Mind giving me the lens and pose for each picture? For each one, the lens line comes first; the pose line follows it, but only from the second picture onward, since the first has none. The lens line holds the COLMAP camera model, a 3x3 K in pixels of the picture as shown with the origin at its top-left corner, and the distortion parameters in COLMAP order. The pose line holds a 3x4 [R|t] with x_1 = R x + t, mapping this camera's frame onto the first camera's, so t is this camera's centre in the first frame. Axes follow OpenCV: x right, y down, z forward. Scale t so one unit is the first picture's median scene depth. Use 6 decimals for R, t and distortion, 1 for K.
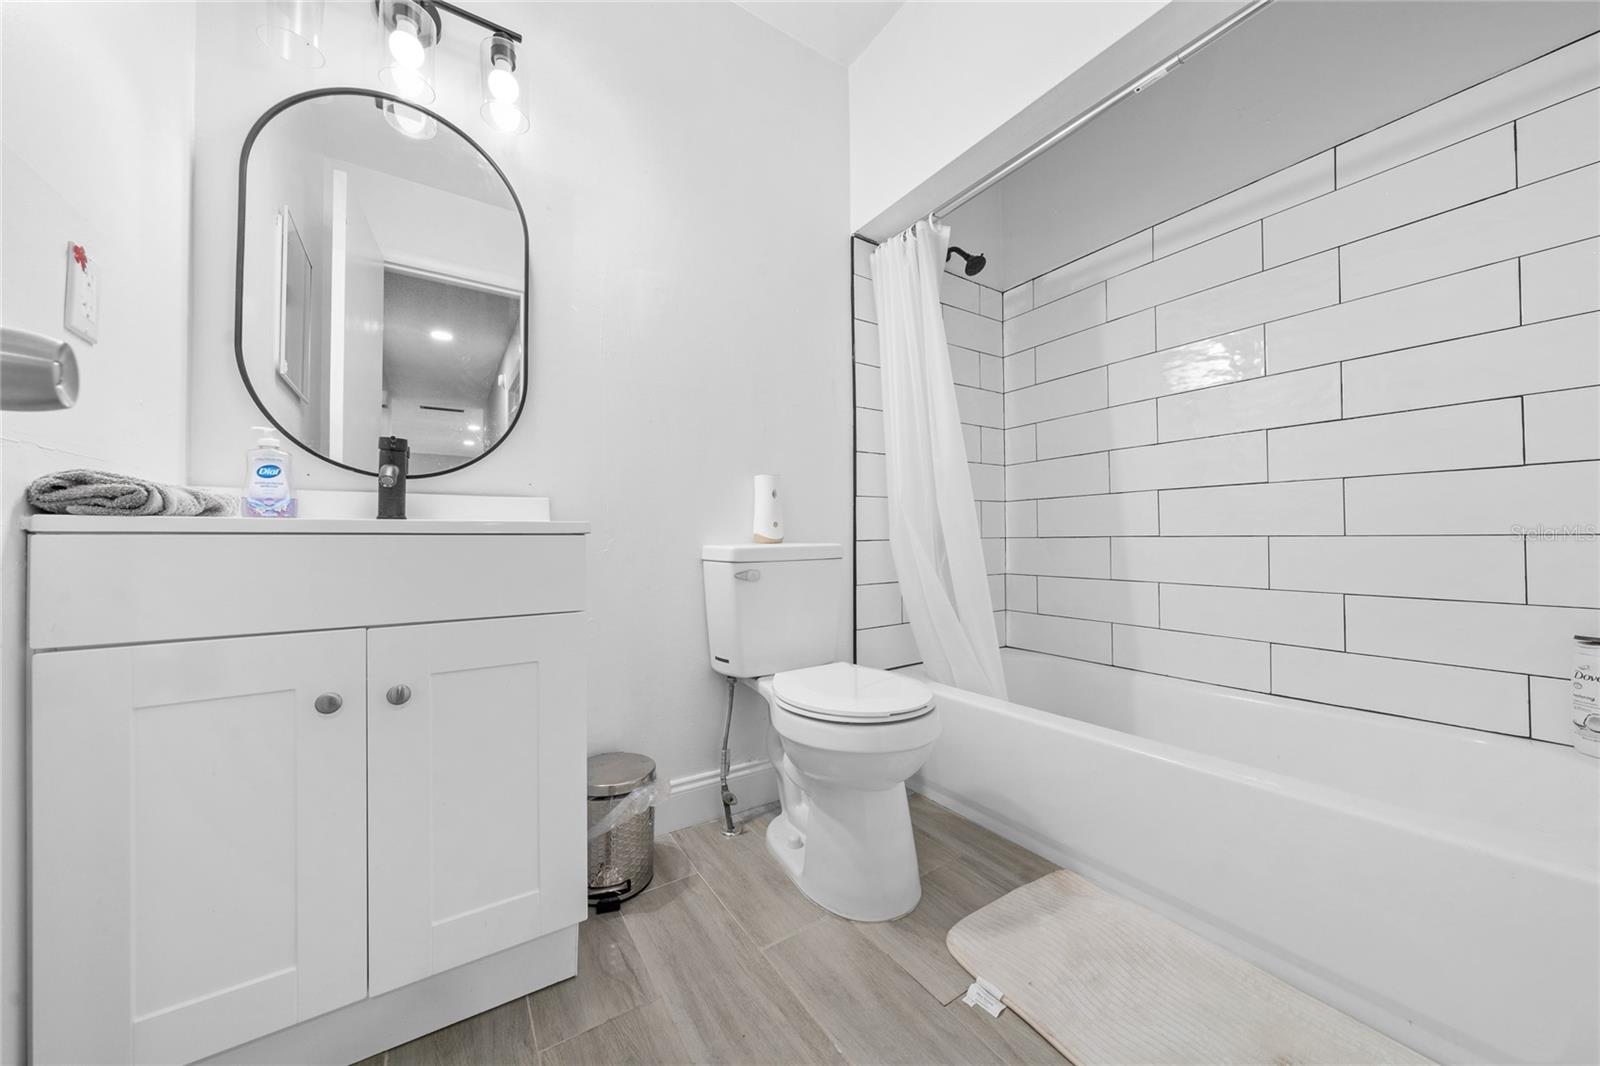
lens RADIAL K [[542.4, 0, 794.3], [0, 542.4, 535.0], [0, 0, 1]] dist [-0.000486, -0.000087]
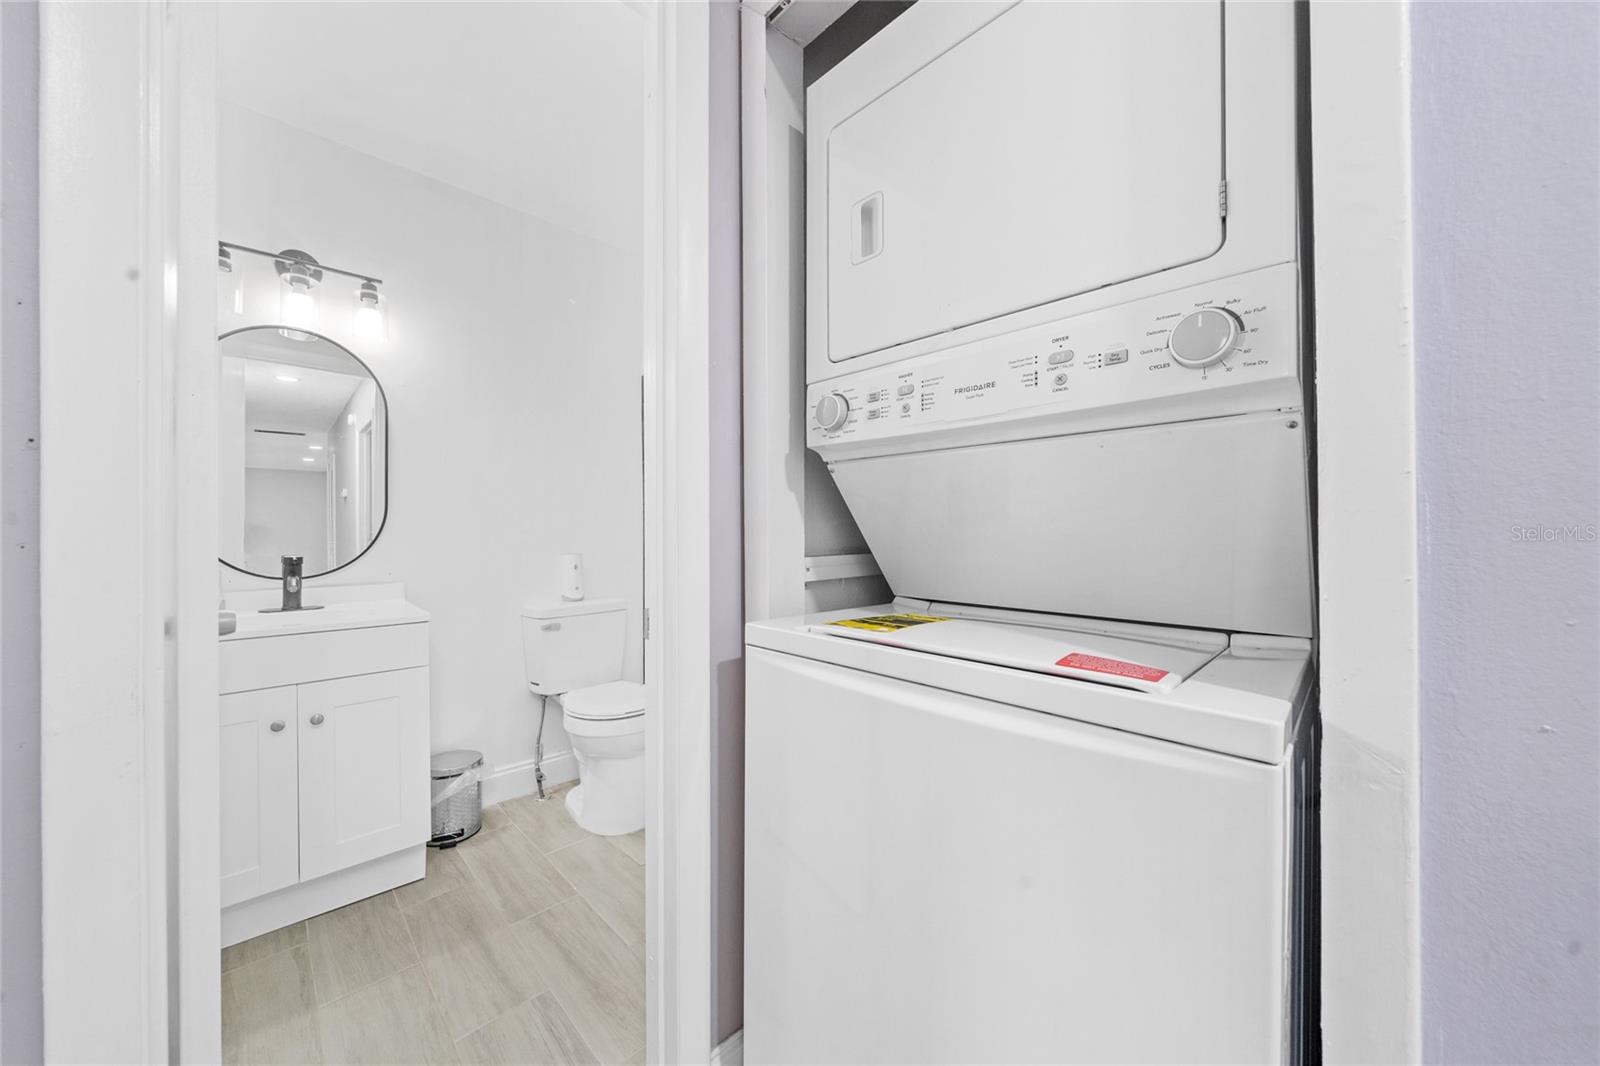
lens RADIAL K [[567.9, 0, 800.0], [0, 567.9, 533.0], [0, 0, 1]] dist [0.000035, -0.000038]
pose [[0.982343, -0.002698, 0.187071, 0.336149], [0.001240, 0.999968, 0.007910, -0.224039], [-0.187086, -0.007538, 0.982315, -0.762970]]
